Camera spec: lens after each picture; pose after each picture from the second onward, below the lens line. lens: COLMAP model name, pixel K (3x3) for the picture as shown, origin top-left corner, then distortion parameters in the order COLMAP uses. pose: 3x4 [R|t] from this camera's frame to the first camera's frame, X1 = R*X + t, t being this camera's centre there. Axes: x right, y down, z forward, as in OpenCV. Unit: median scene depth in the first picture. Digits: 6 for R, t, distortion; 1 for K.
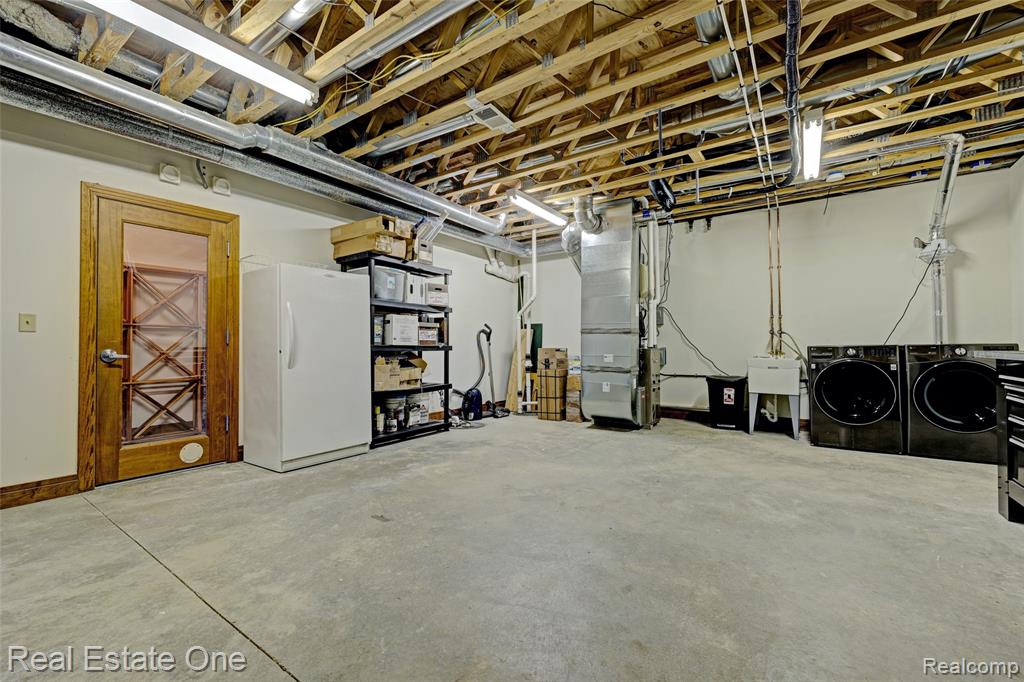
lens RADIAL K [[433.0, 0, 510.5], [0, 433.0, 341.3], [0, 0, 1]] dist [-0.003874, 0.001191]
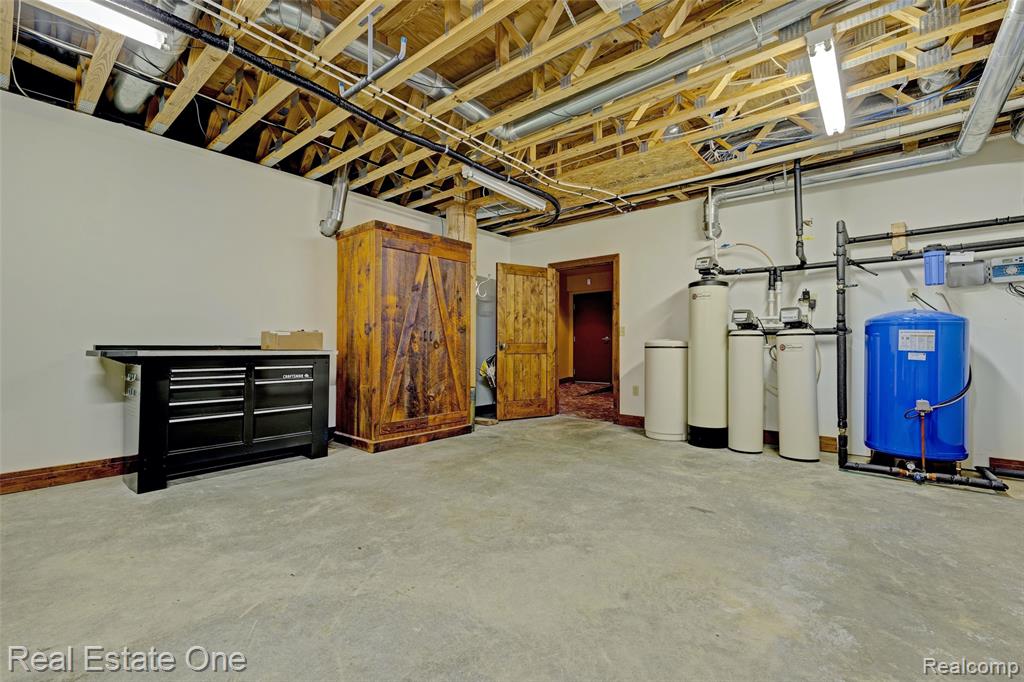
lens RADIAL K [[433.0, 0, 512.3], [0, 433.0, 341.8], [0, 0, 1]] dist [-0.003874, 0.001191]
pose [[-0.996223, 0.003354, 0.086772, 0.057458], [0.001103, 0.999662, -0.025970, 0.028647], [-0.086829, -0.025776, -0.995890, 1.923290]]
